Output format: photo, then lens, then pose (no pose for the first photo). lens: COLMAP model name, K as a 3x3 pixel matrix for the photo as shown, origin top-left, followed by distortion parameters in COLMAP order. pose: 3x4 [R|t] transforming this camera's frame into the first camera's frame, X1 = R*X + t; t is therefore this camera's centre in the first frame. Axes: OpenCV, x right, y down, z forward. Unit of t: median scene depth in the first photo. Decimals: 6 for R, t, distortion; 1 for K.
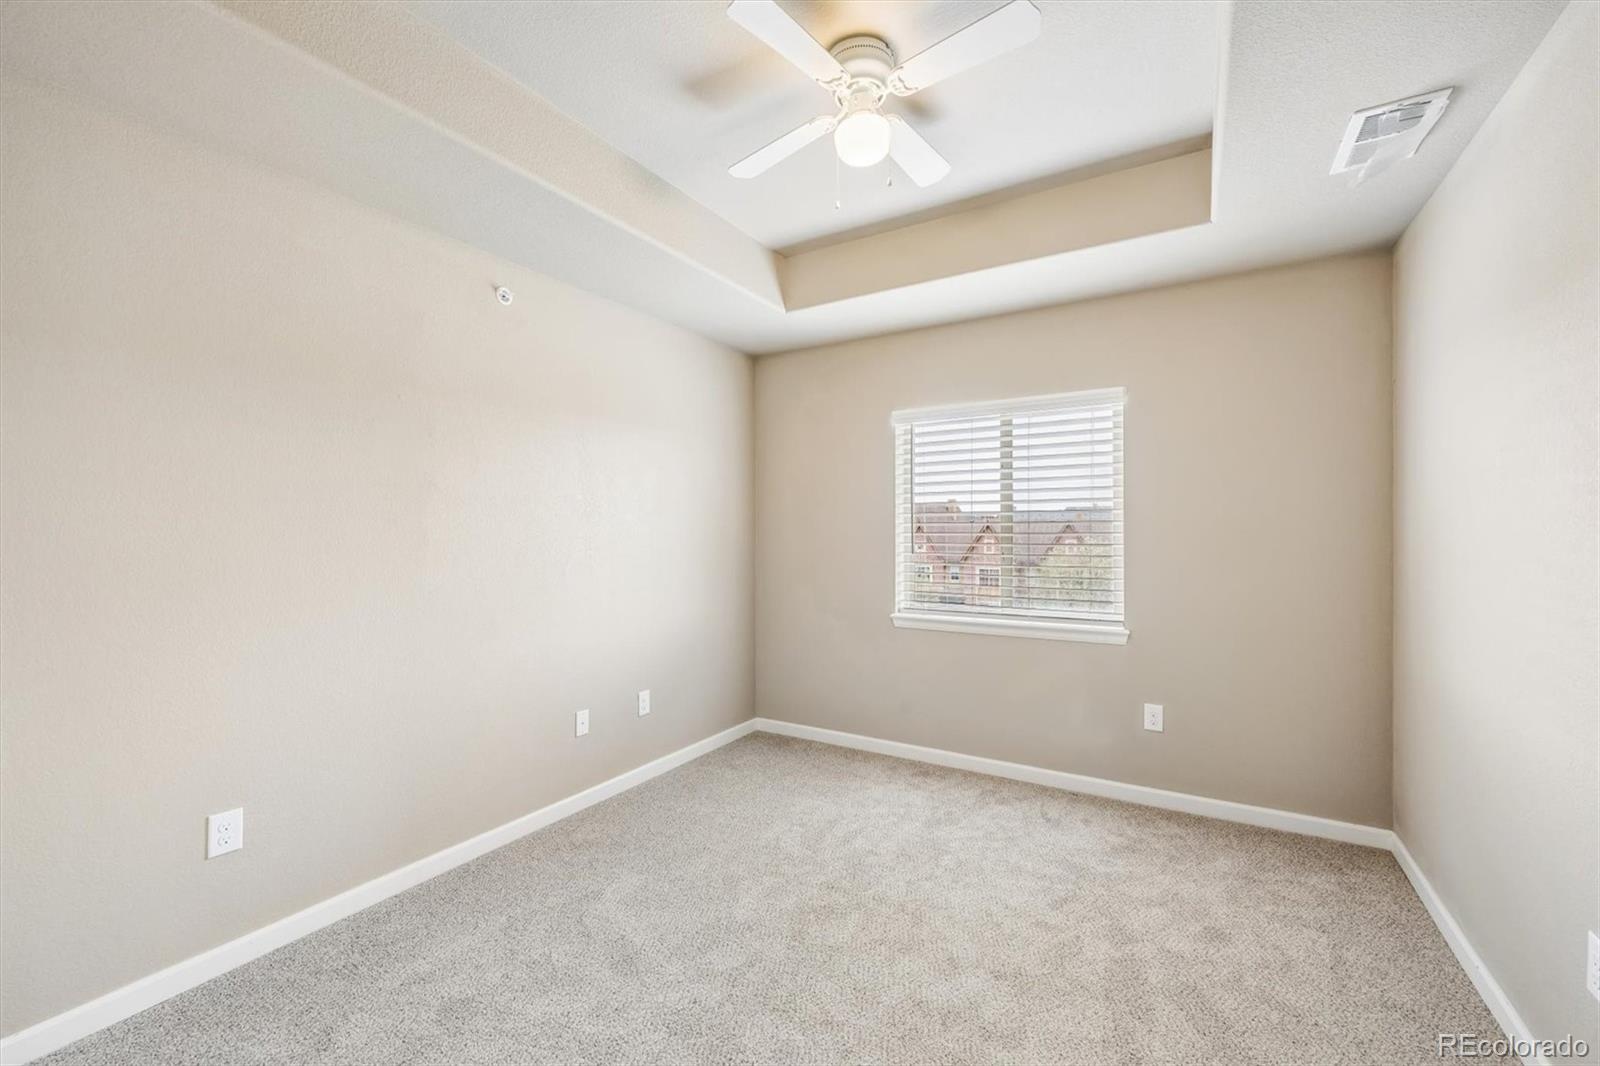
lens RADIAL K [[685.3, 0, 812.4], [0, 685.3, 534.6], [0, 0, 1]] dist [-0.004089, 0.001036]
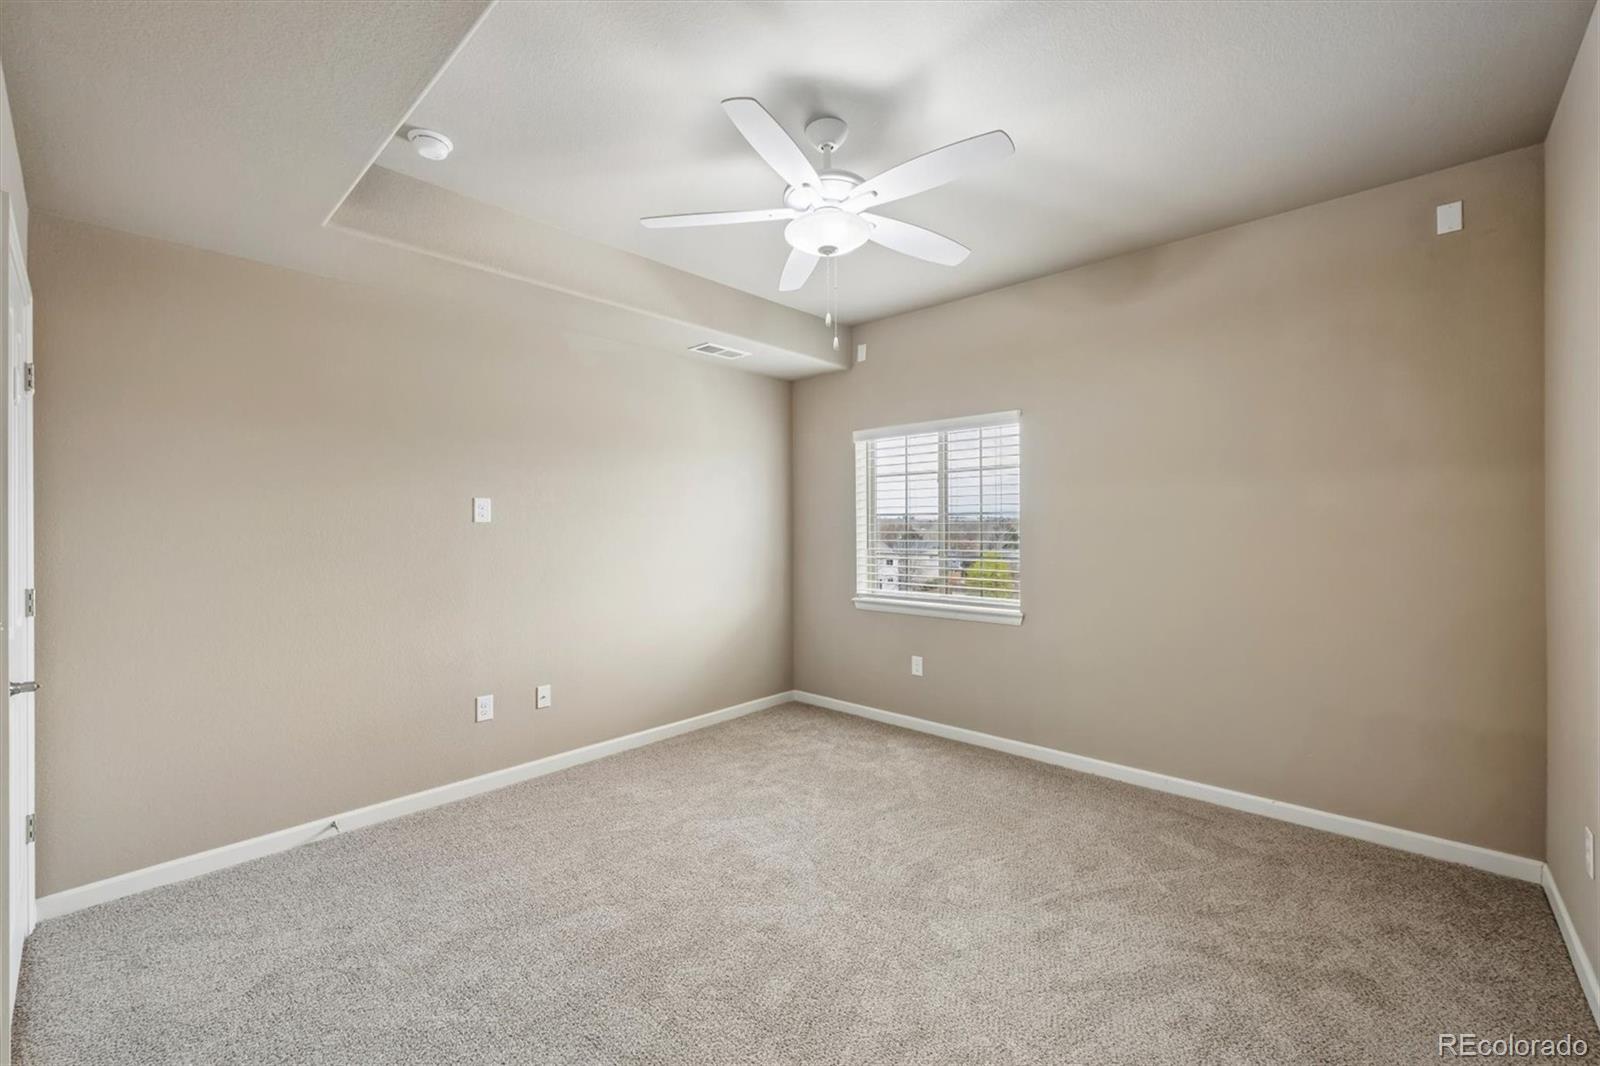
lens RADIAL K [[638.2, 0, 785.4], [0, 638.2, 525.9], [0, 0, 1]] dist [-0.003125, -0.000588]
pose [[0.982209, 0.000554, -0.187791, 0.200409], [-0.002432, 0.999949, -0.009771, -0.000891], [0.187777, 0.010054, 0.982160, -0.131926]]
